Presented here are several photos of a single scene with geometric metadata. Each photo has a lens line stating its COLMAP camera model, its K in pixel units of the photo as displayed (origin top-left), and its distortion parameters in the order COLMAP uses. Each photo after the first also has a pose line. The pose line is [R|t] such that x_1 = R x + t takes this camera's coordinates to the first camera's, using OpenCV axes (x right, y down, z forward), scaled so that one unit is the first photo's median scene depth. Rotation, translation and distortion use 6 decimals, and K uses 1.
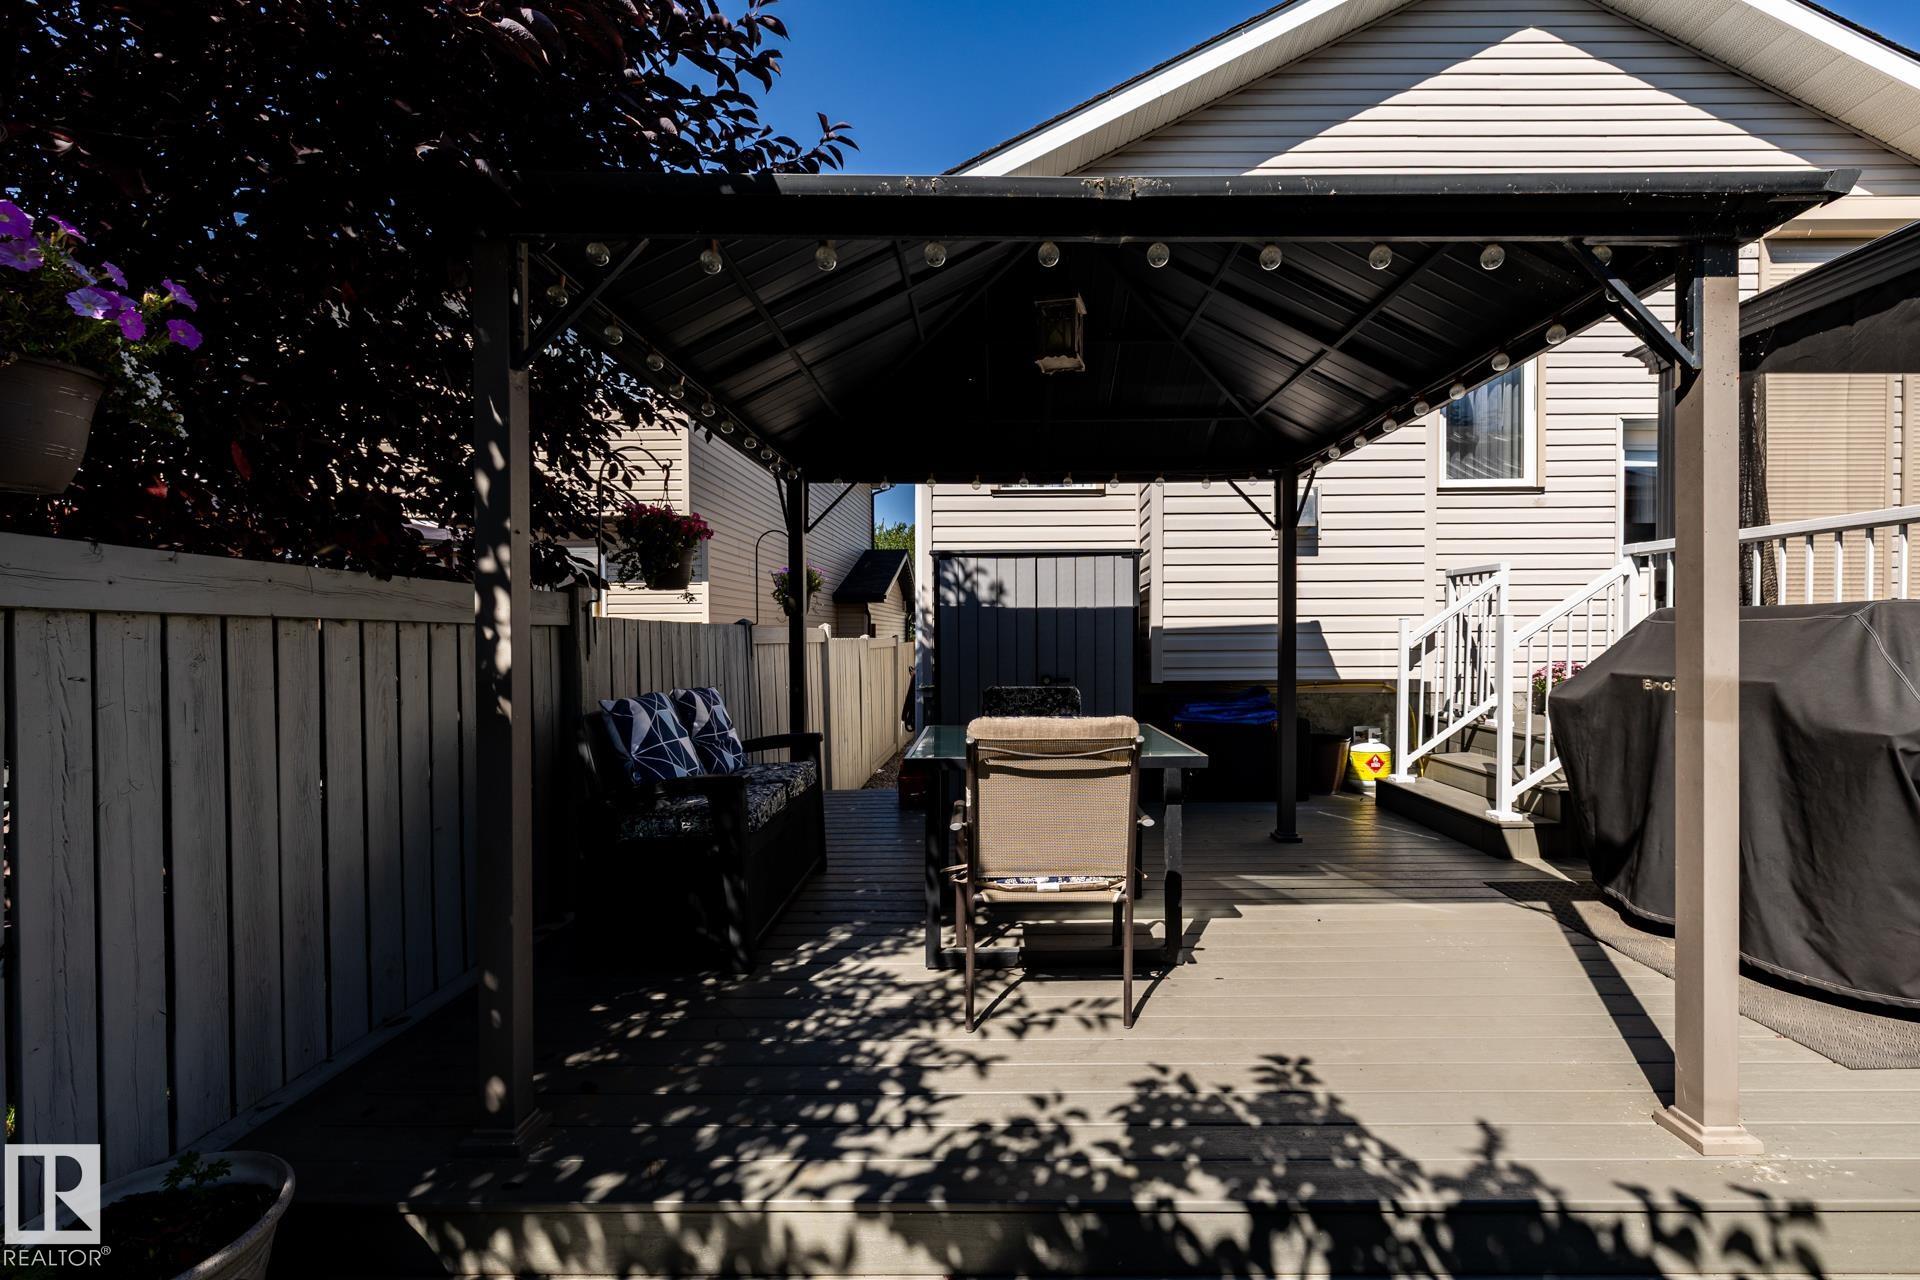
lens RADIAL K [[829.6, 0, 1020.9], [0, 829.6, 646.1], [0, 0, 1]] dist [0.000598, -0.000198]
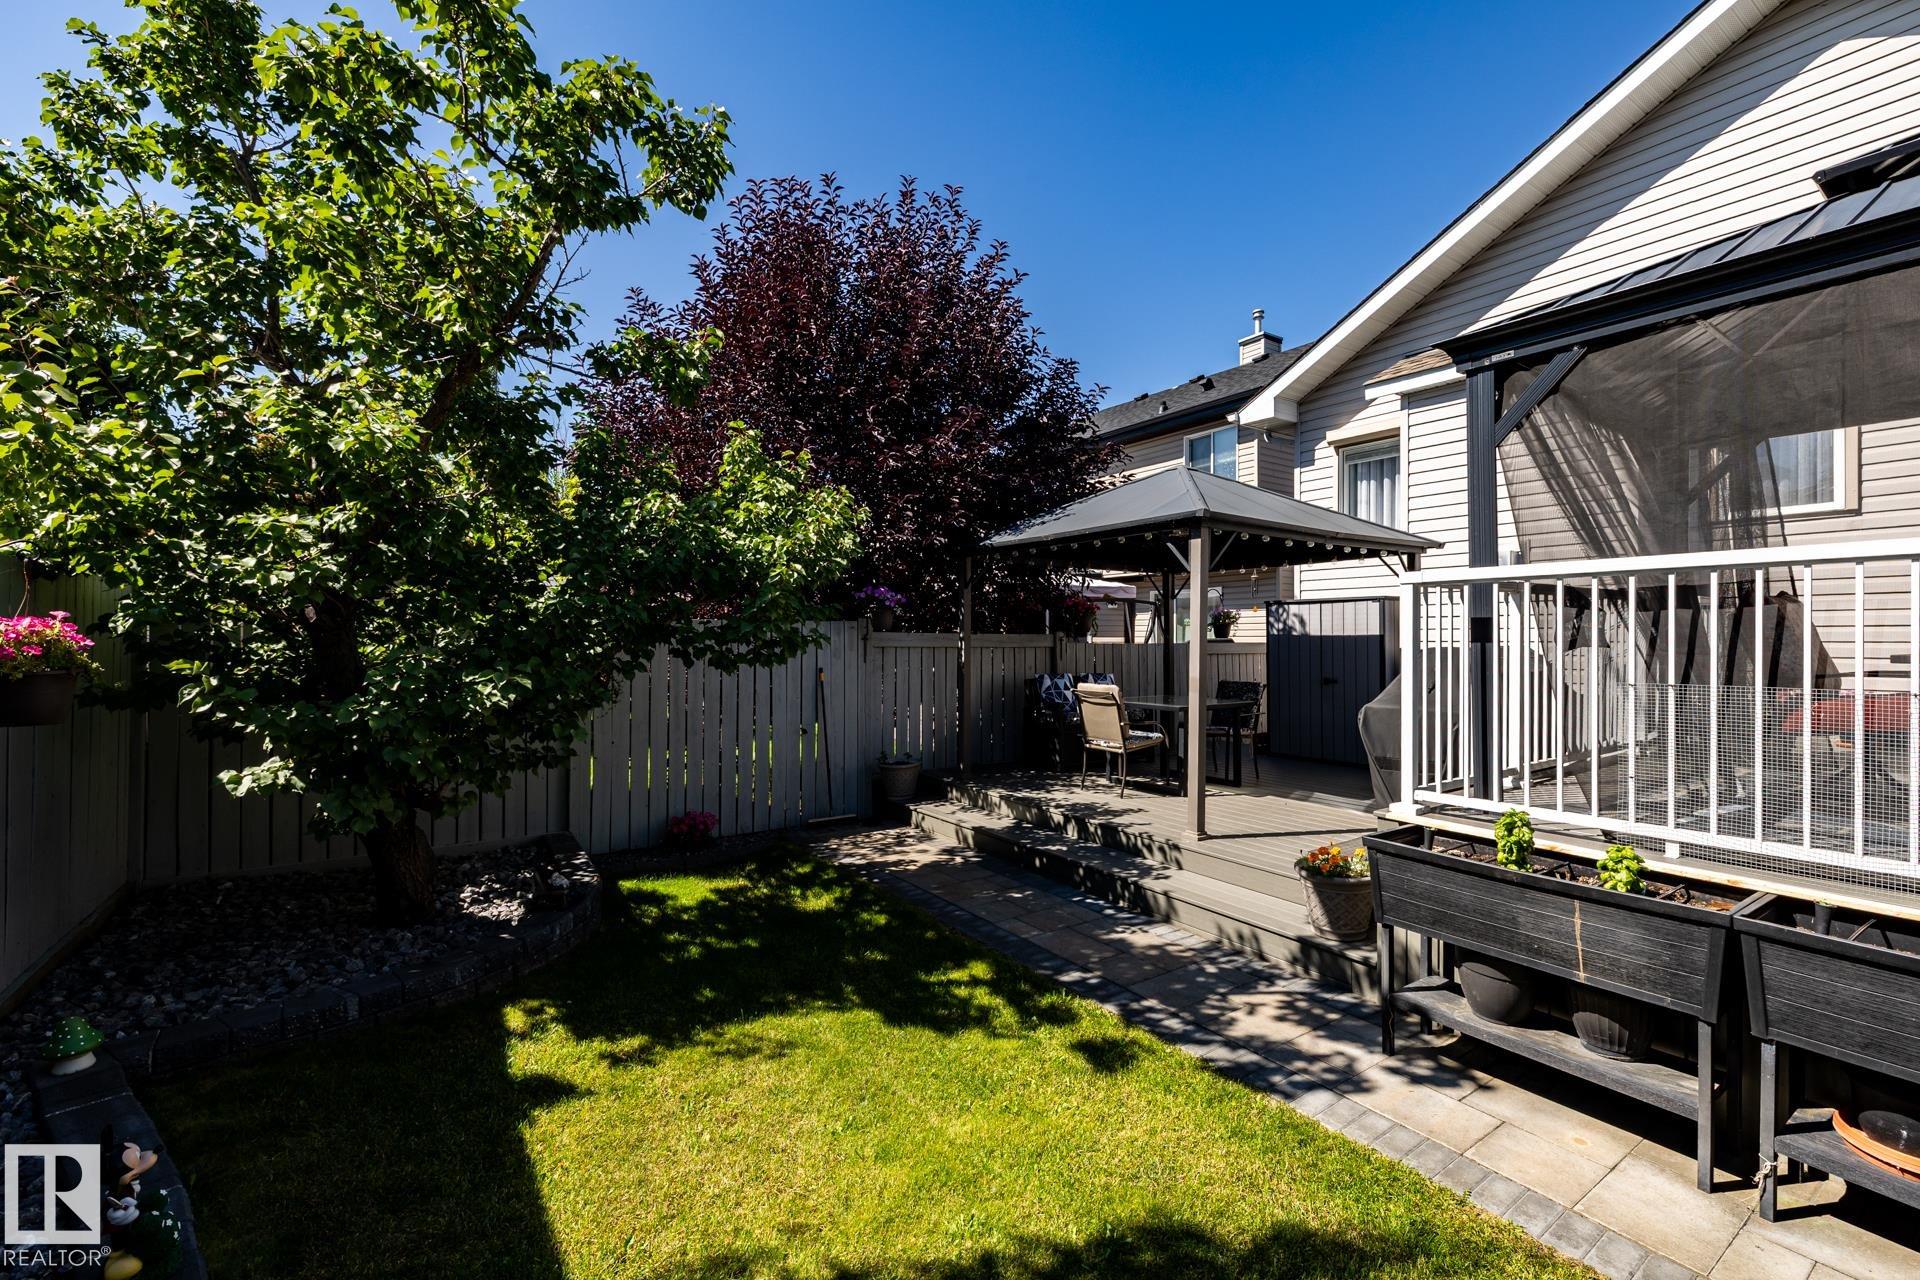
lens RADIAL K [[829.6, 0, 999.4], [0, 829.6, 641.6], [0, 0, 1]] dist [0.000598, -0.000198]
pose [[0.588307, 0.010998, -0.808563, 2.133033], [-0.014836, 0.999886, 0.002806, -0.064637], [0.808501, 0.010345, 0.588403, -0.967719]]
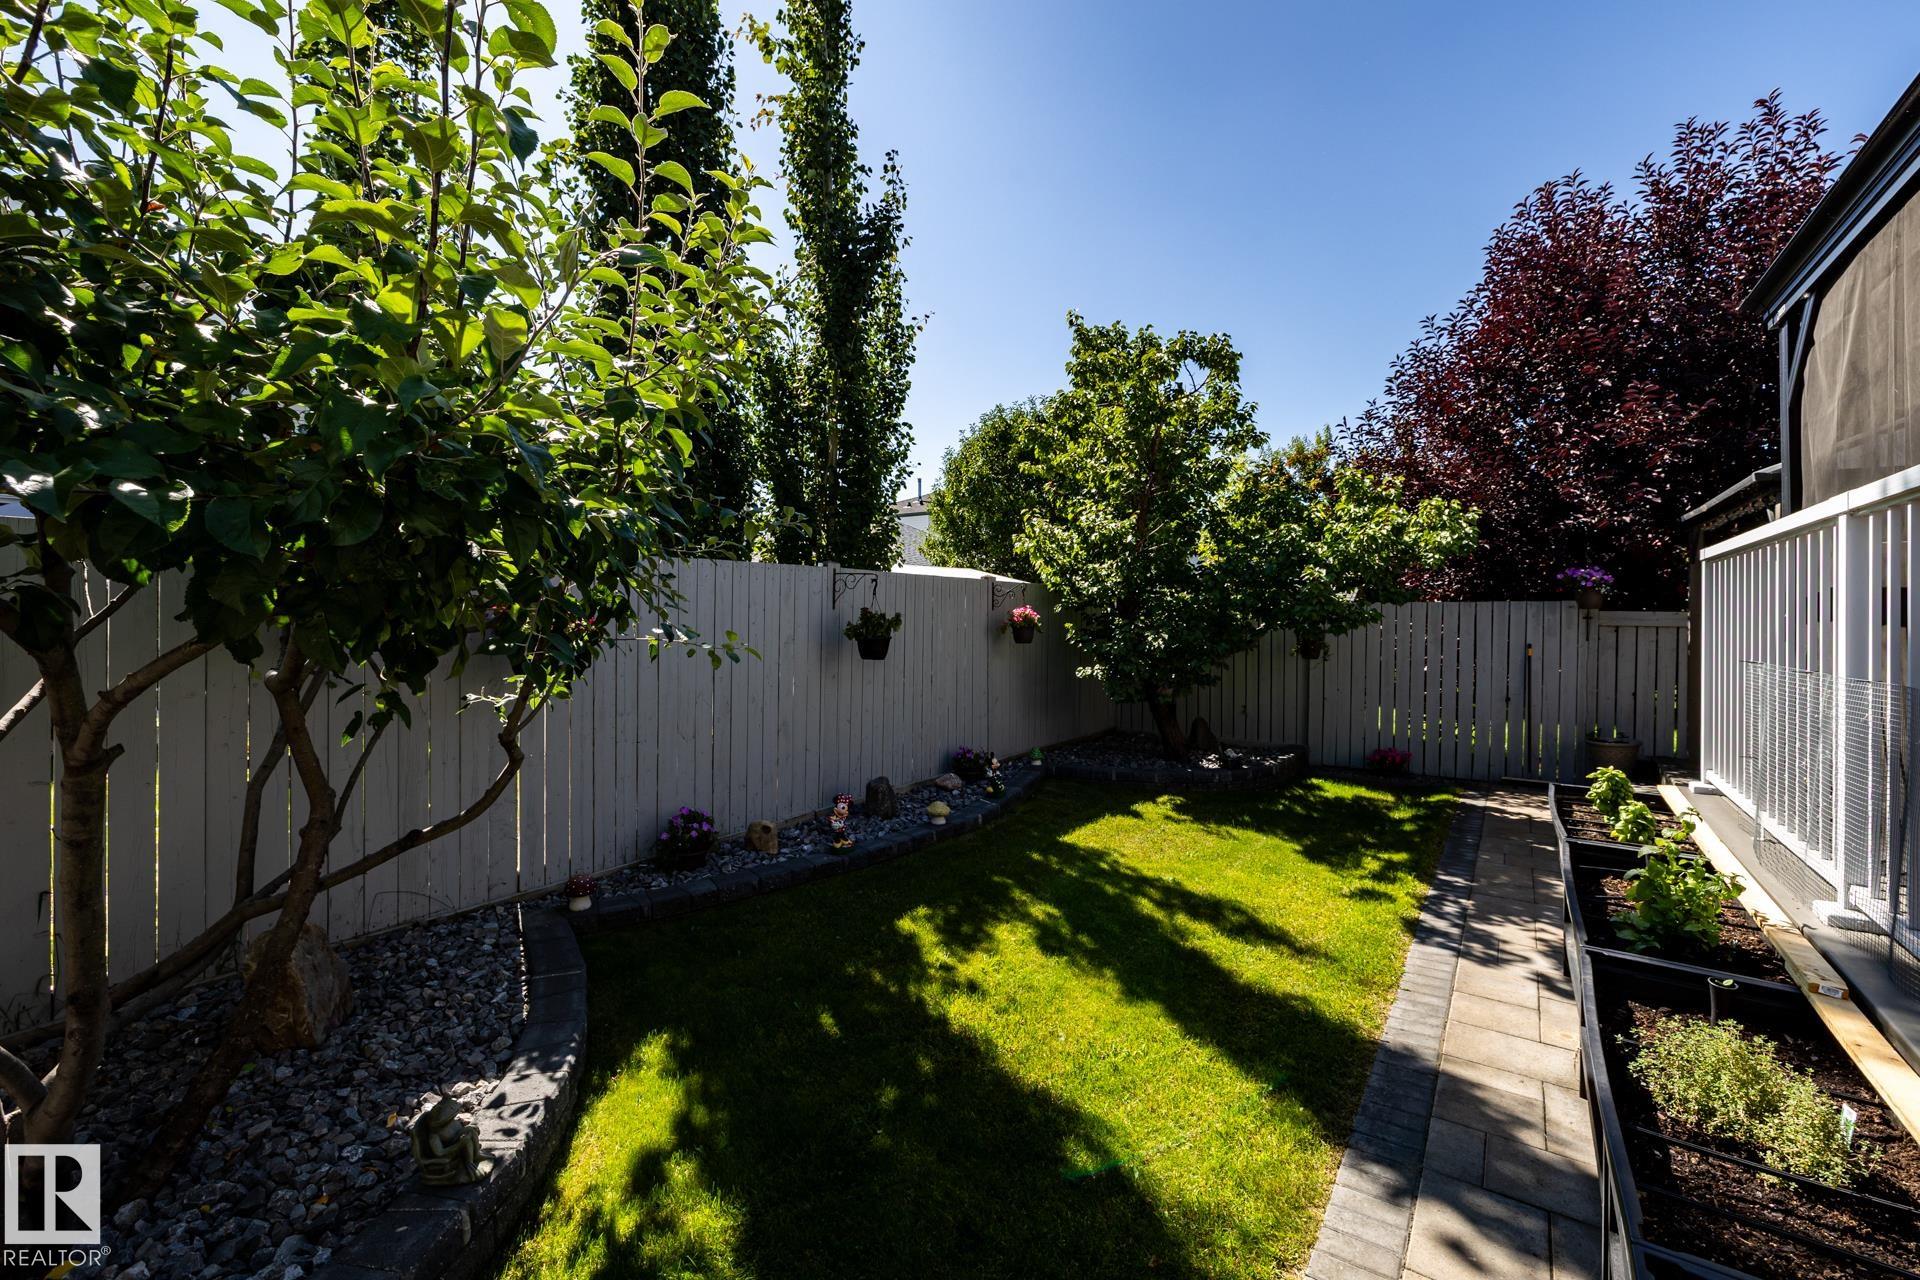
lens RADIAL K [[810.6, 0, 961.8], [0, 810.6, 620.2], [0, 0, 1]] dist [-0.000789, 0.000192]
pose [[-0.555388, 0.008748, -0.831545, 3.318881], [-0.012282, 0.999749, 0.018721, -0.082141], [0.831500, 0.020610, -0.555142, 0.232054]]
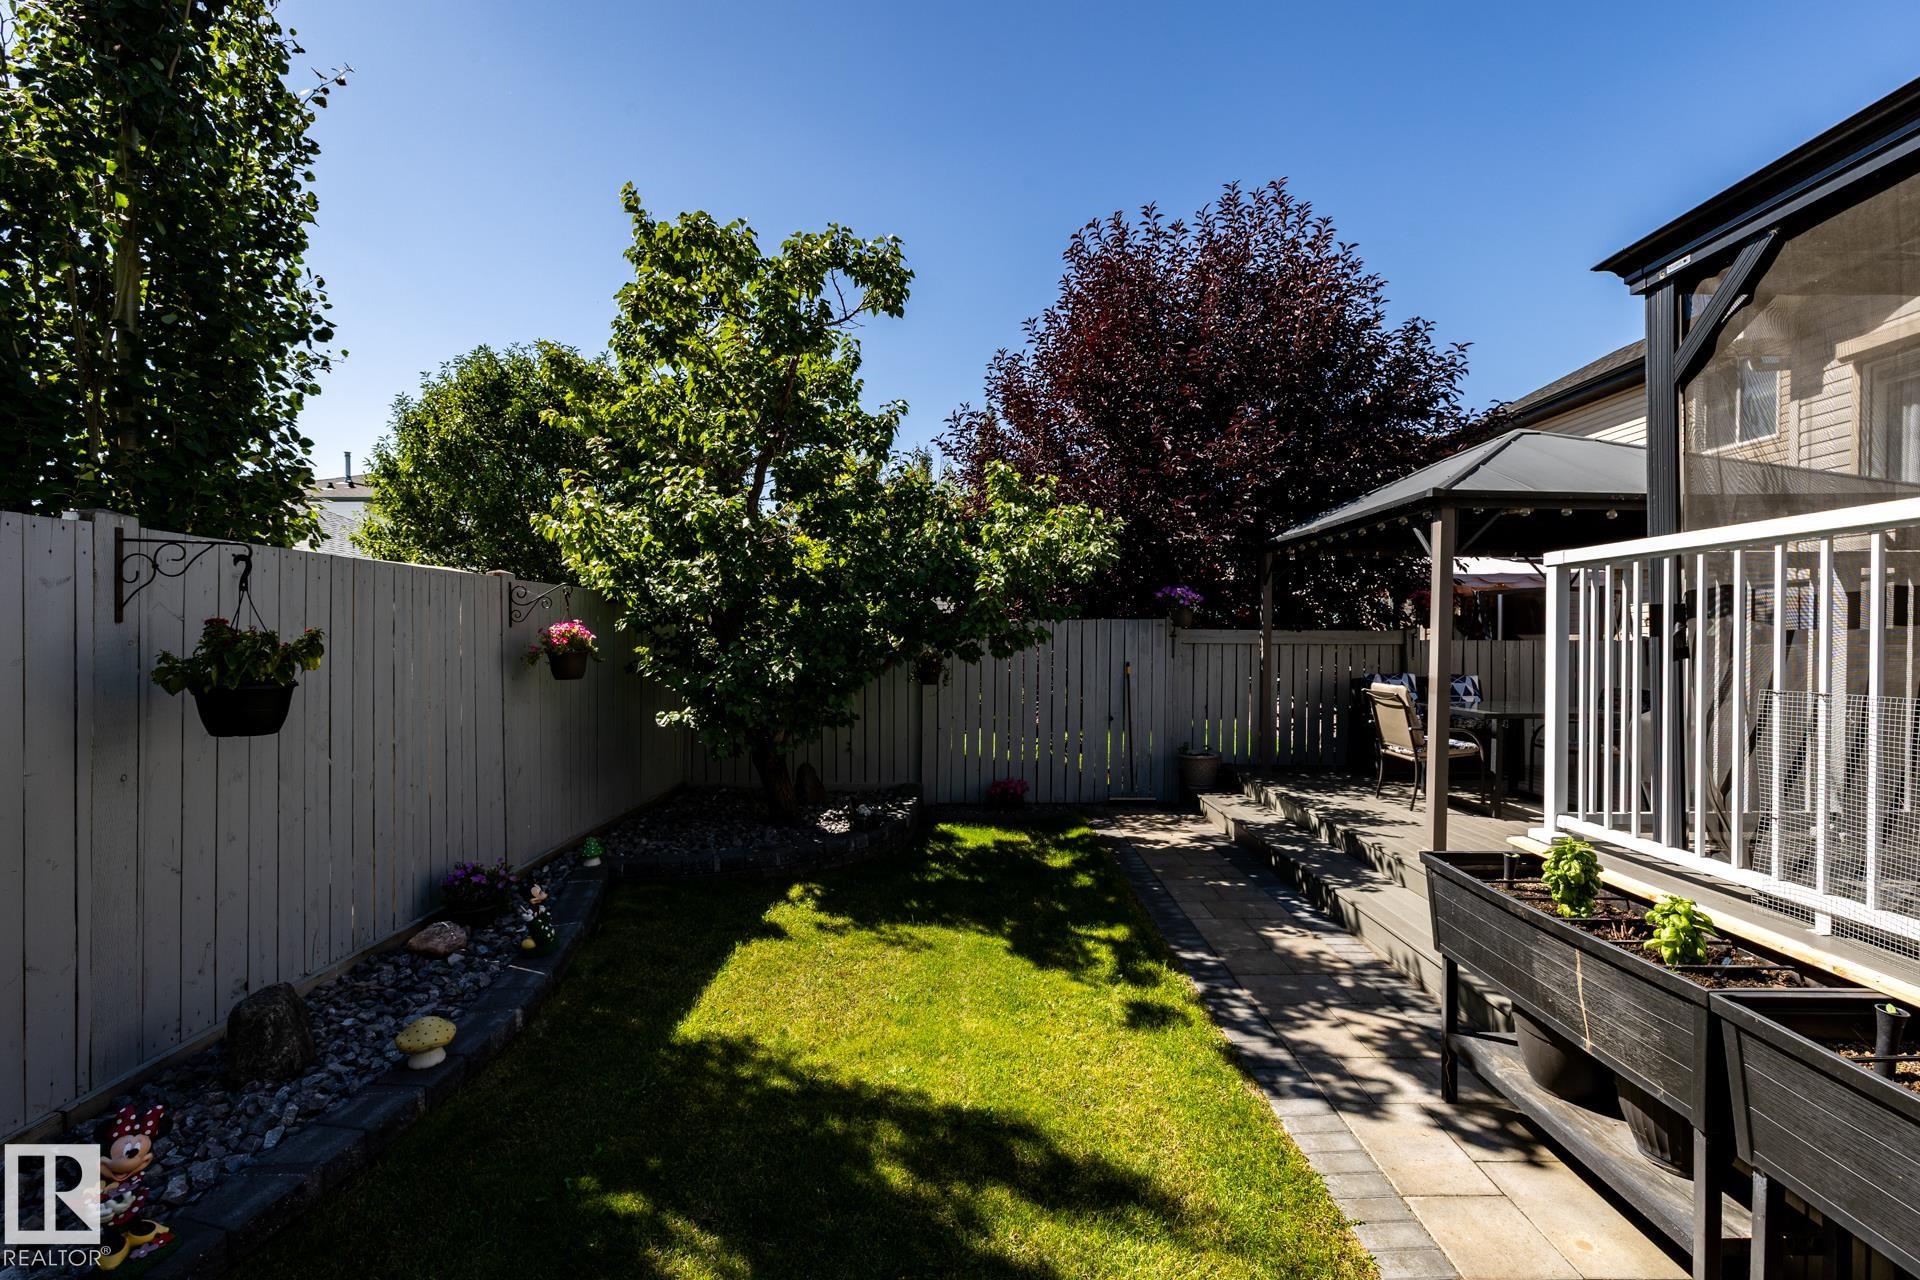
lens RADIAL K [[810.6, 0, 977.0], [0, 810.6, 650.8], [0, 0, 1]] dist [-0.000789, 0.000192]
pose [[0.018386, 0.024367, -0.999534, 2.561000], [-0.012164, 0.999634, 0.024146, -0.067139], [0.999757, 0.011715, 0.018676, -0.362225]]
